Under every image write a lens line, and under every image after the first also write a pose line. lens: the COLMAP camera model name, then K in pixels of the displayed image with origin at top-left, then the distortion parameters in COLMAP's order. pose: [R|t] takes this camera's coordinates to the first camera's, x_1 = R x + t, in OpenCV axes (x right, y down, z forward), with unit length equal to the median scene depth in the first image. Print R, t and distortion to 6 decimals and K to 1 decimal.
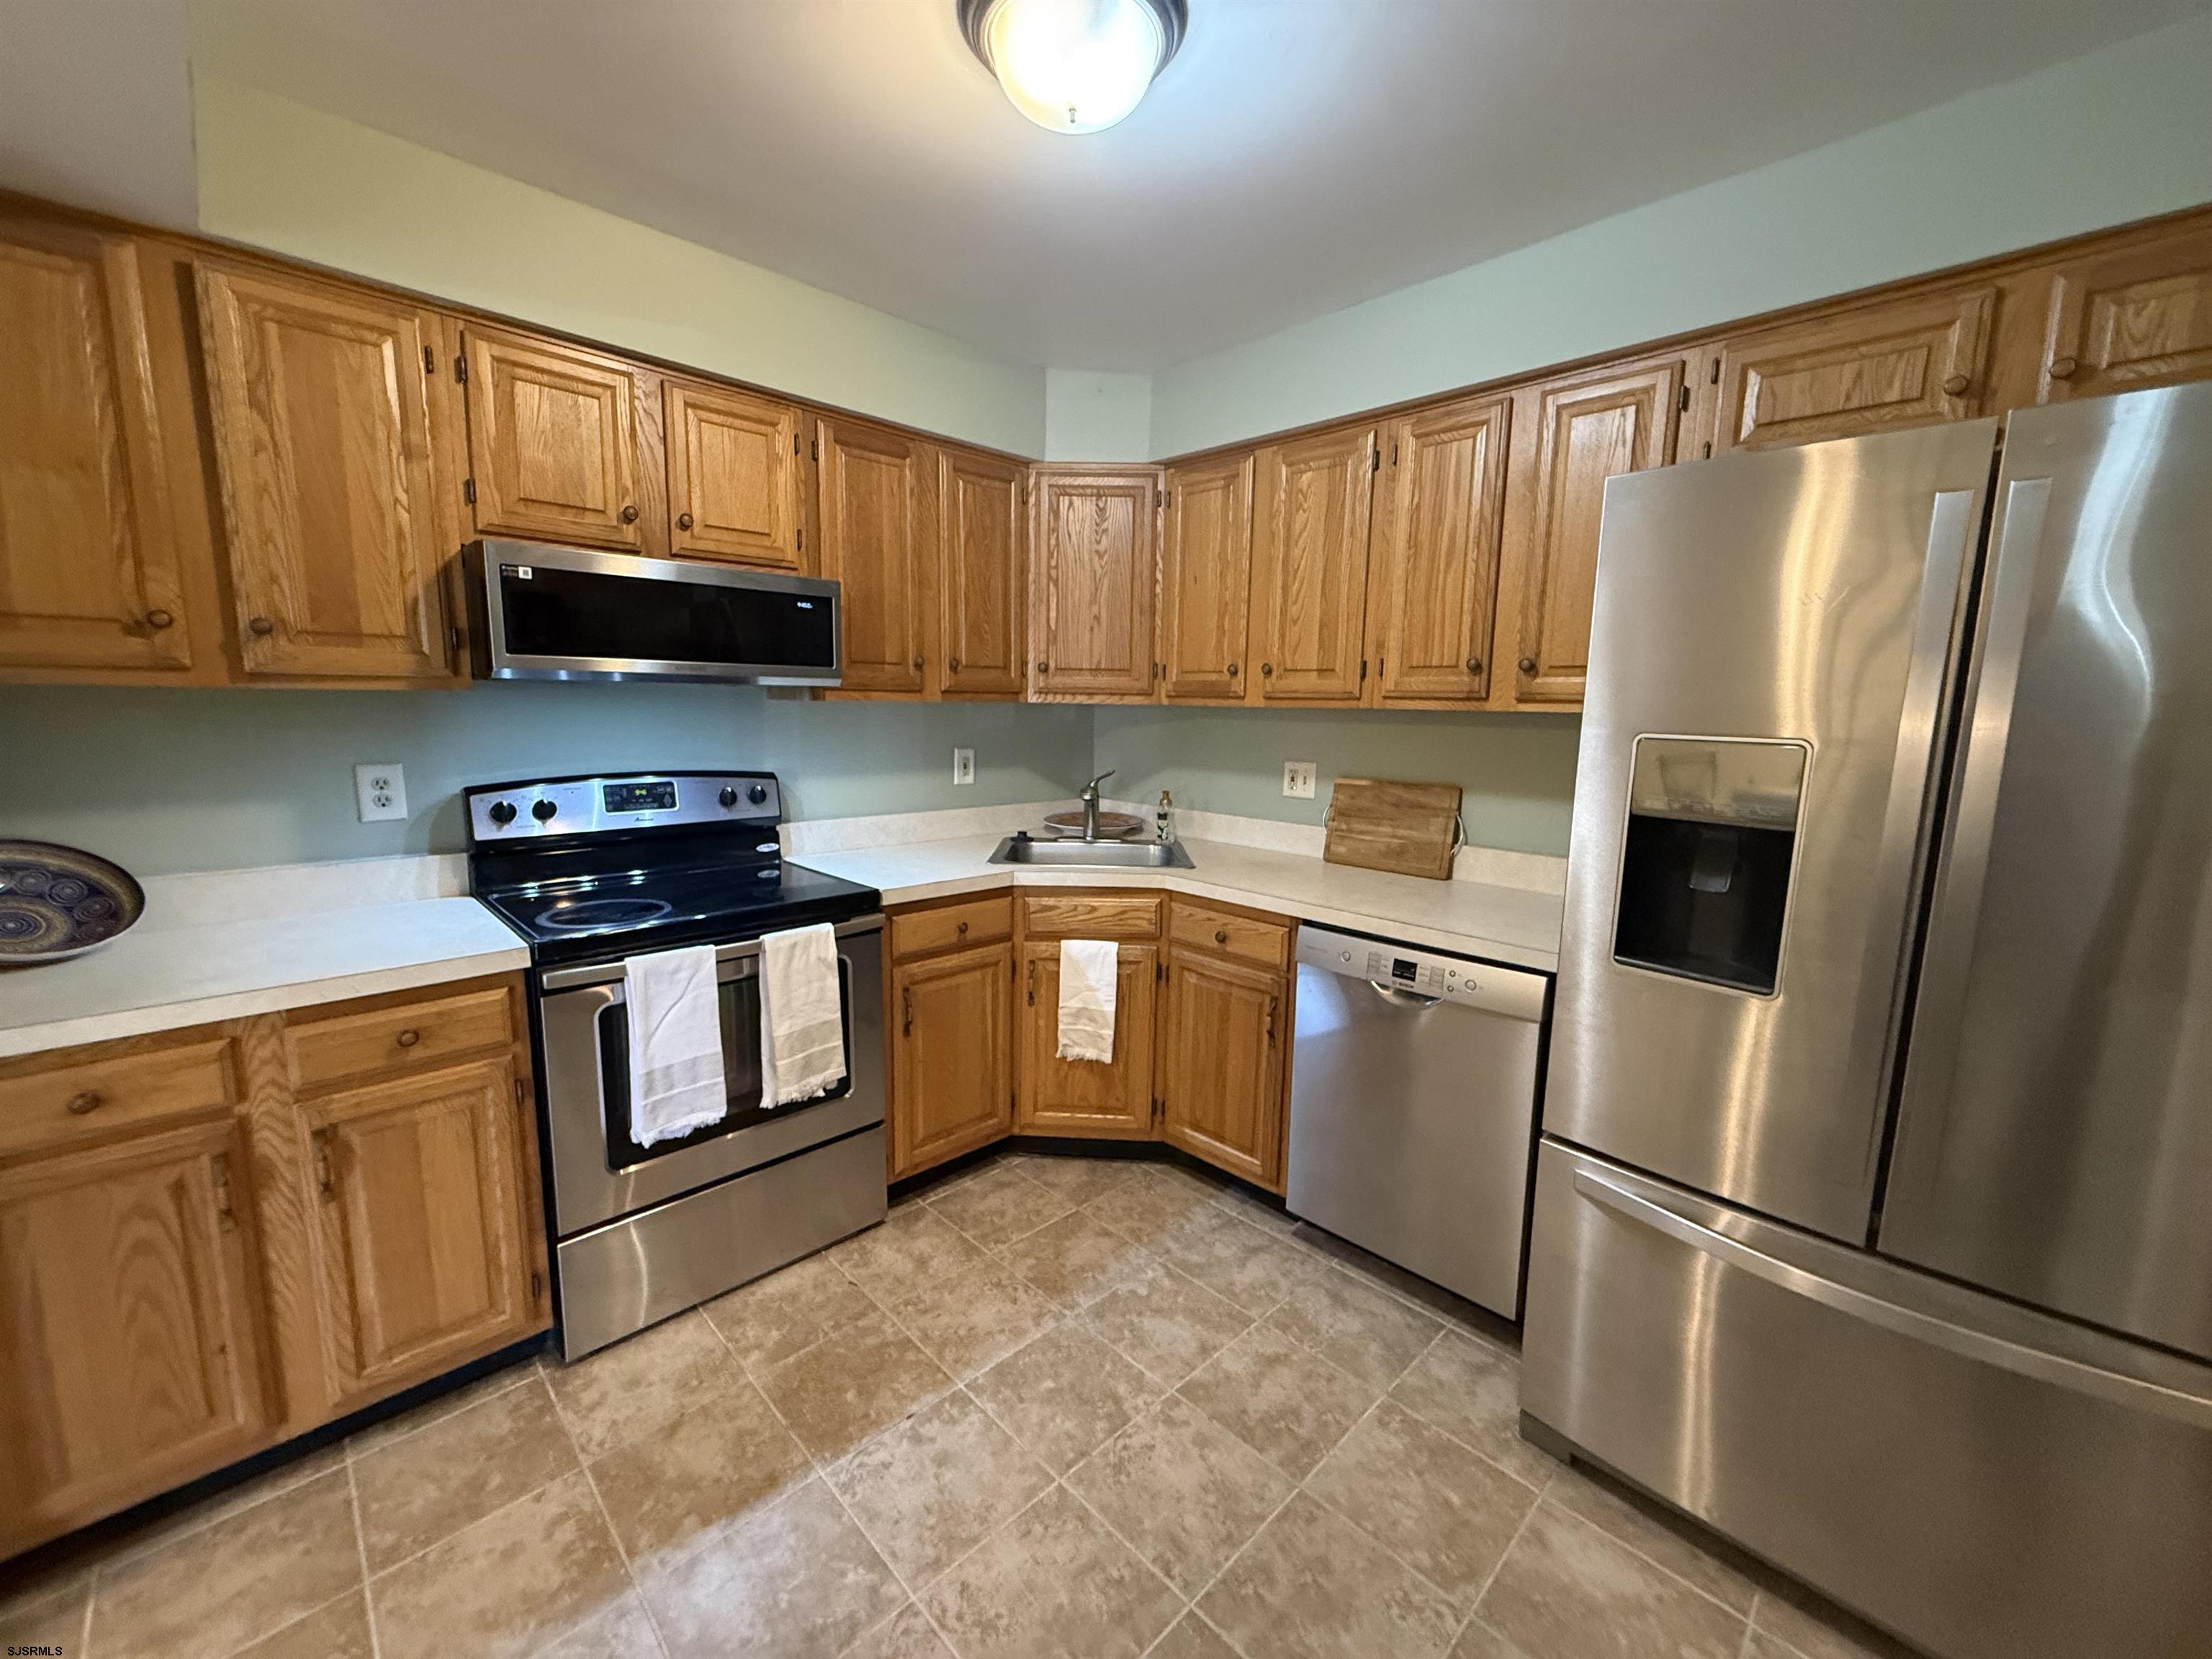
lens RADIAL K [[878.5, 0, 1094.8], [0, 878.5, 828.0], [0, 0, 1]] dist [-0.001412, 0.001282]
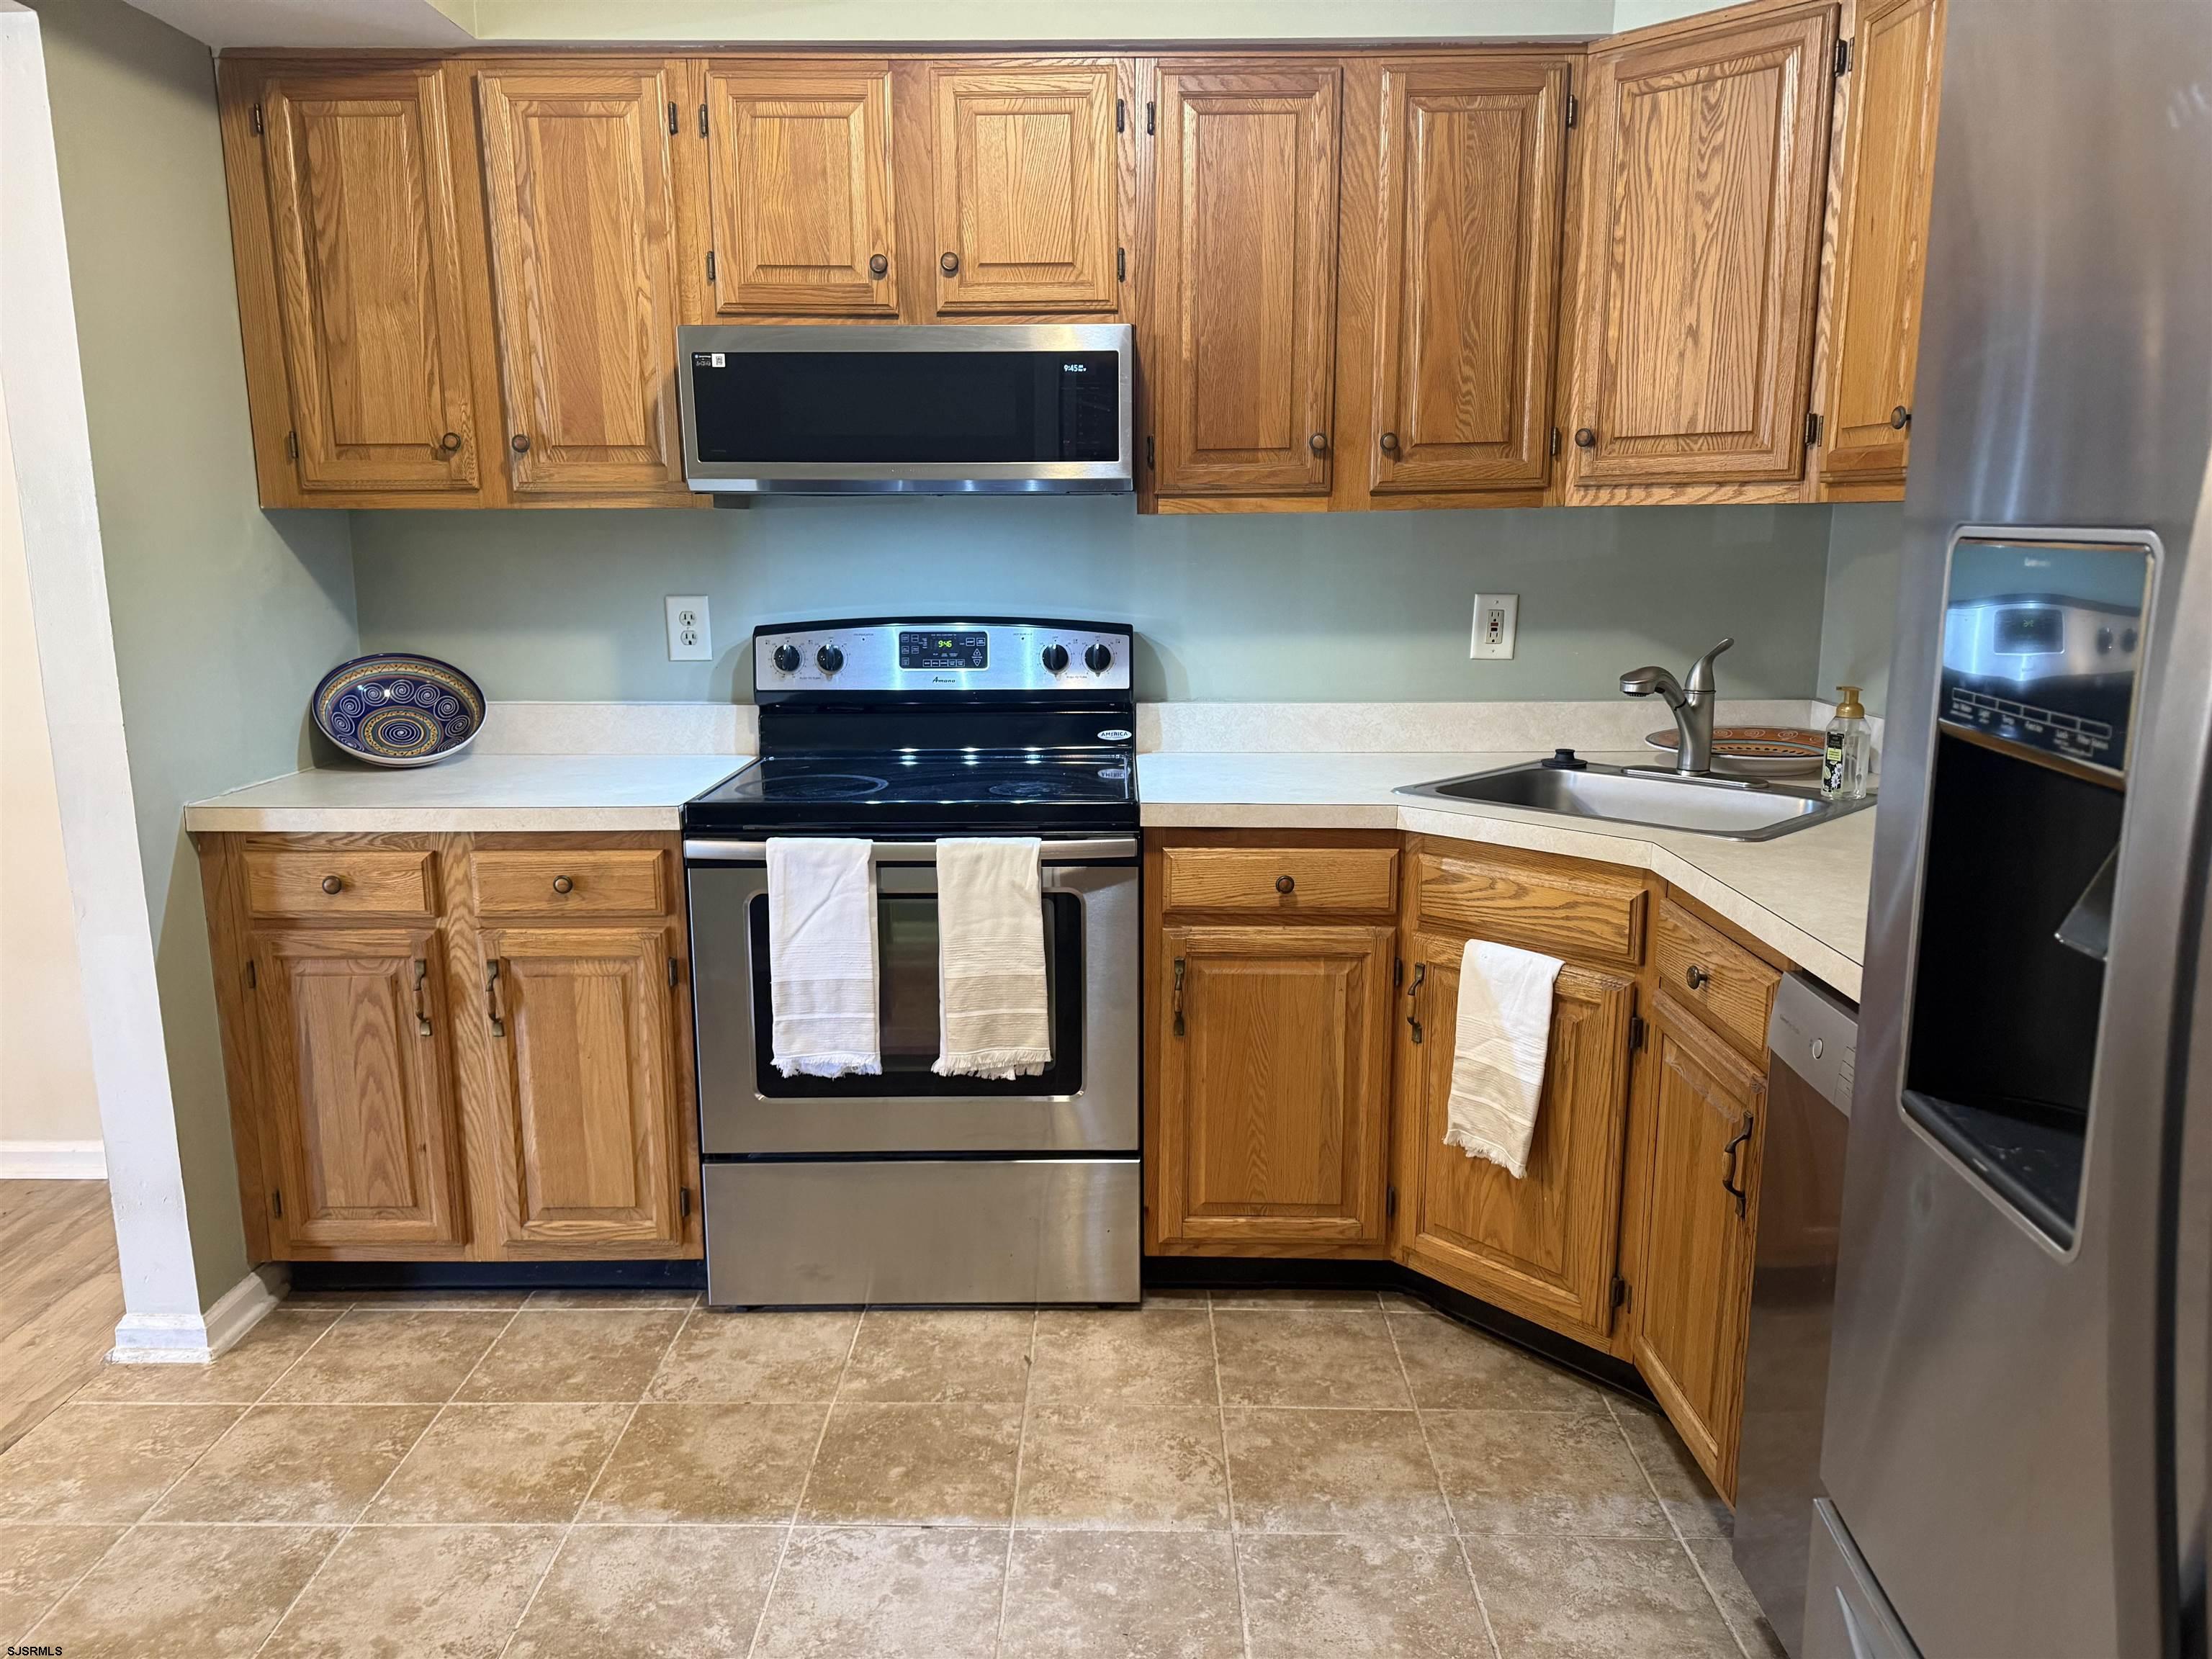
lens RADIAL K [[1554.5, 0, 1095.1], [0, 1554.5, 841.9], [0, 0, 1]] dist [0.055266, -0.061239]
pose [[0.704622, 0.119977, -0.699366, 0.597312], [-0.084215, 0.992776, 0.085465, 0.003846], [0.704568, -0.001323, 0.709635, 0.171921]]
